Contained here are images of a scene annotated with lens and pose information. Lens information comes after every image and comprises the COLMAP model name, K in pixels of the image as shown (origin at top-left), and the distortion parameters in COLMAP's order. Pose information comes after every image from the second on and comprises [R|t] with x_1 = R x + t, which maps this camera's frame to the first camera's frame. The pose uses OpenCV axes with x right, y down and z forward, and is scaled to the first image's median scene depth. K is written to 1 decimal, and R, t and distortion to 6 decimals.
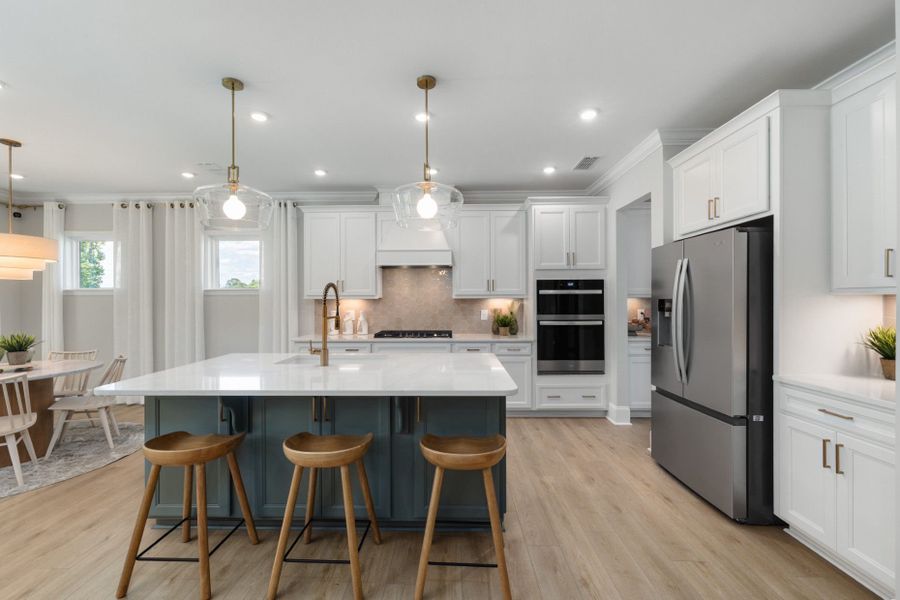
lens RADIAL K [[376.2, 0, 450.0], [0, 376.2, 300.0], [0, 0, 1]] dist [-0.000719, -0.000059]
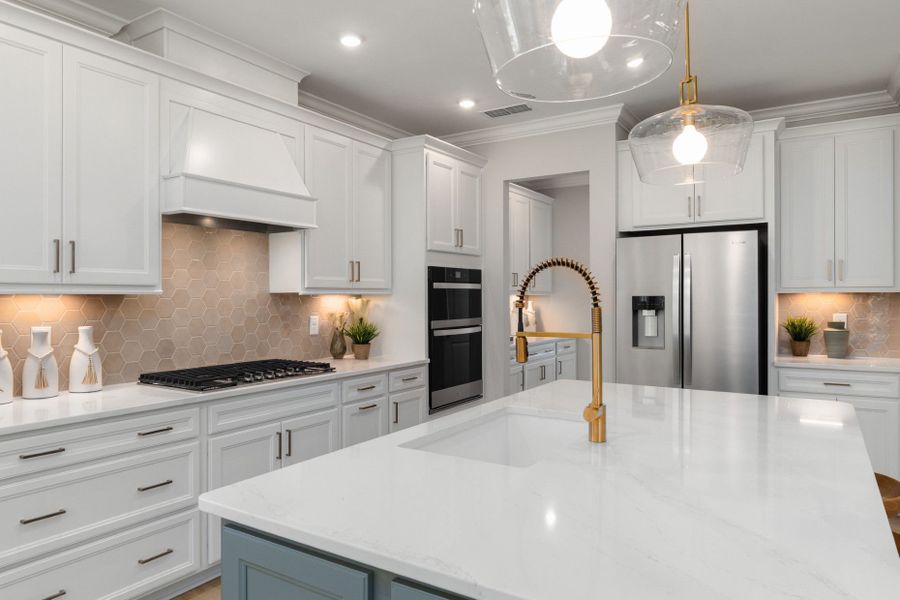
lens RADIAL K [[582.5, 0, 440.3], [0, 582.5, 294.7], [0, 0, 1]] dist [-0.000207, -0.001313]
pose [[0.532577, 0.006344, 0.846358, -0.597809], [0.000872, 0.999967, -0.008044, 0.003127], [-0.846381, 0.005022, 0.532554, 0.457778]]
